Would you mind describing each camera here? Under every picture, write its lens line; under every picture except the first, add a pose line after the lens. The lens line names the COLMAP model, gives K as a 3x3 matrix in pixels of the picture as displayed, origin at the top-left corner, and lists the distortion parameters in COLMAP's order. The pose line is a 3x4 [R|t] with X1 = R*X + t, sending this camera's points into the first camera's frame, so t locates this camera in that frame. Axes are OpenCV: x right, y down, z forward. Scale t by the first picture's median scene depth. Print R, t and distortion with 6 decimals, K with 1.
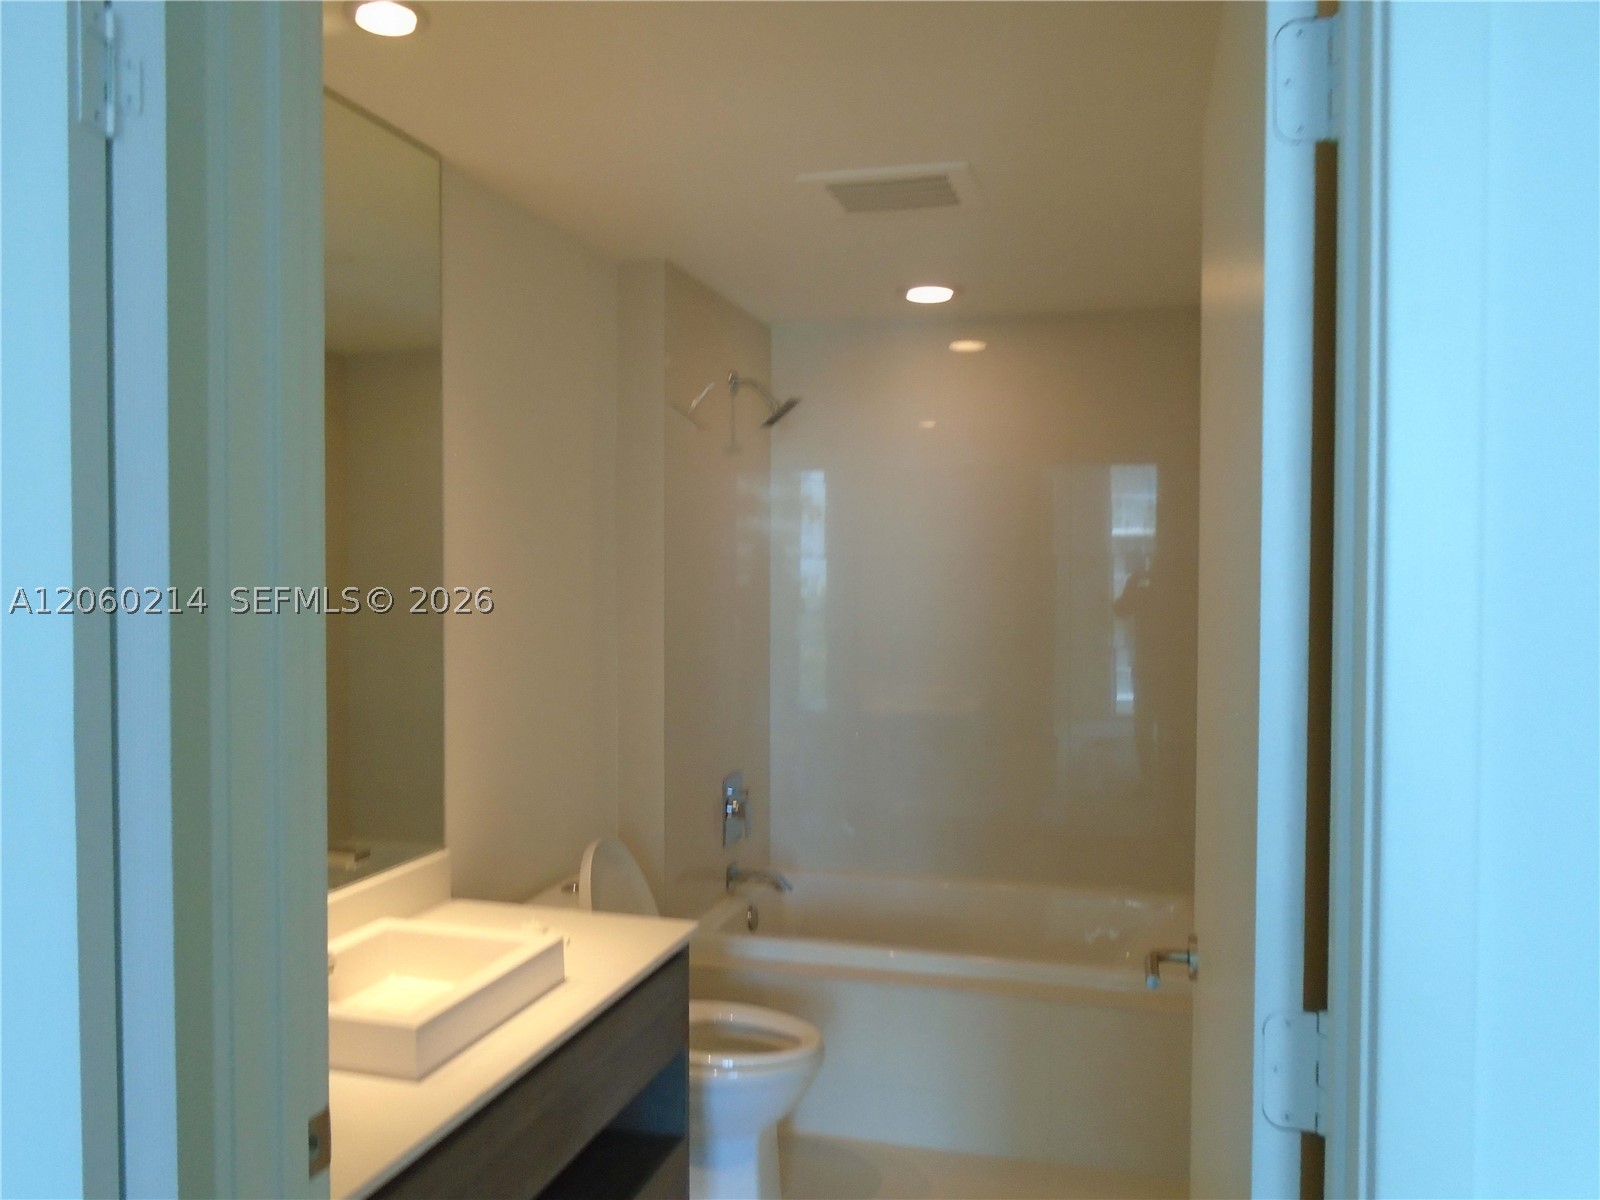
lens RADIAL K [[1219.7, 0, 800.0], [0, 1219.7, 600.0], [0, 0, 1]] dist [-0.006036, -0.002669]
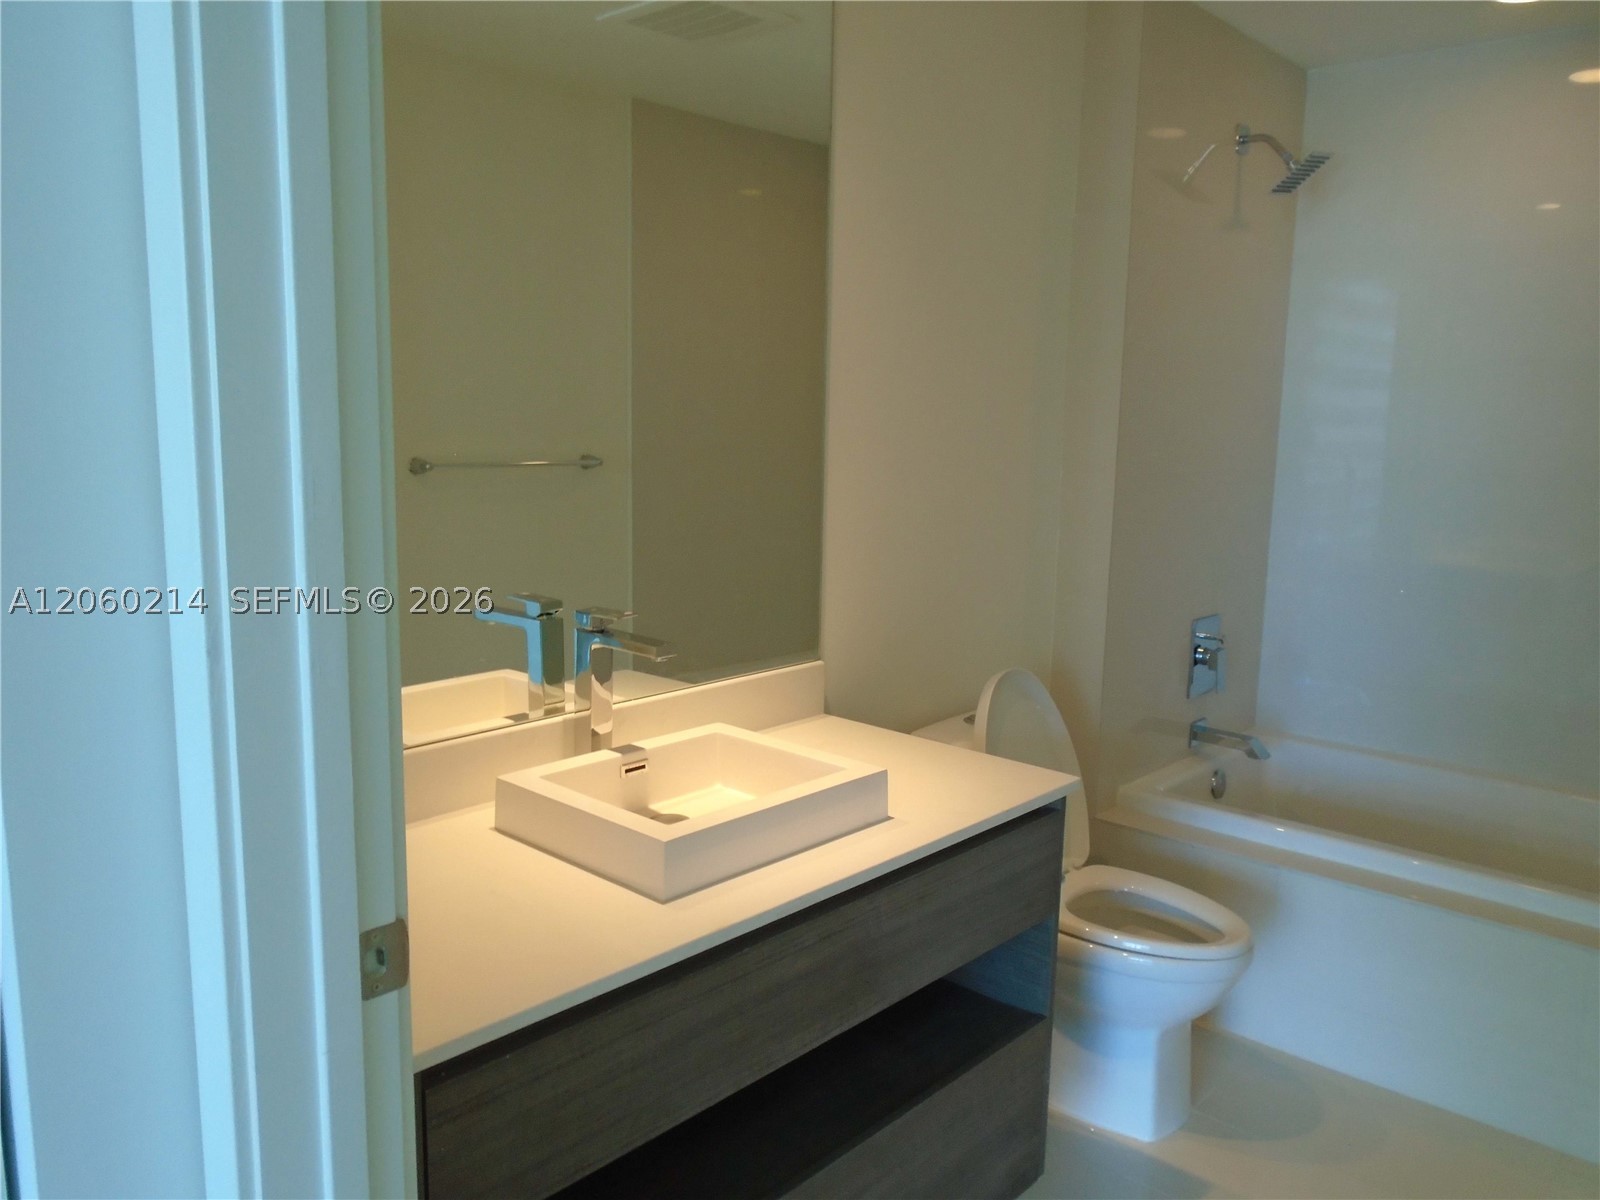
lens RADIAL K [[1219.7, 0, 800.0], [0, 1219.7, 600.0], [0, 0, 1]] dist [-0.006036, -0.002669]
pose [[0.897753, 0.071873, -0.434596, 0.078757], [-0.017829, 0.991720, 0.127179, 0.039302], [0.440138, -0.106426, 0.891601, 0.165556]]
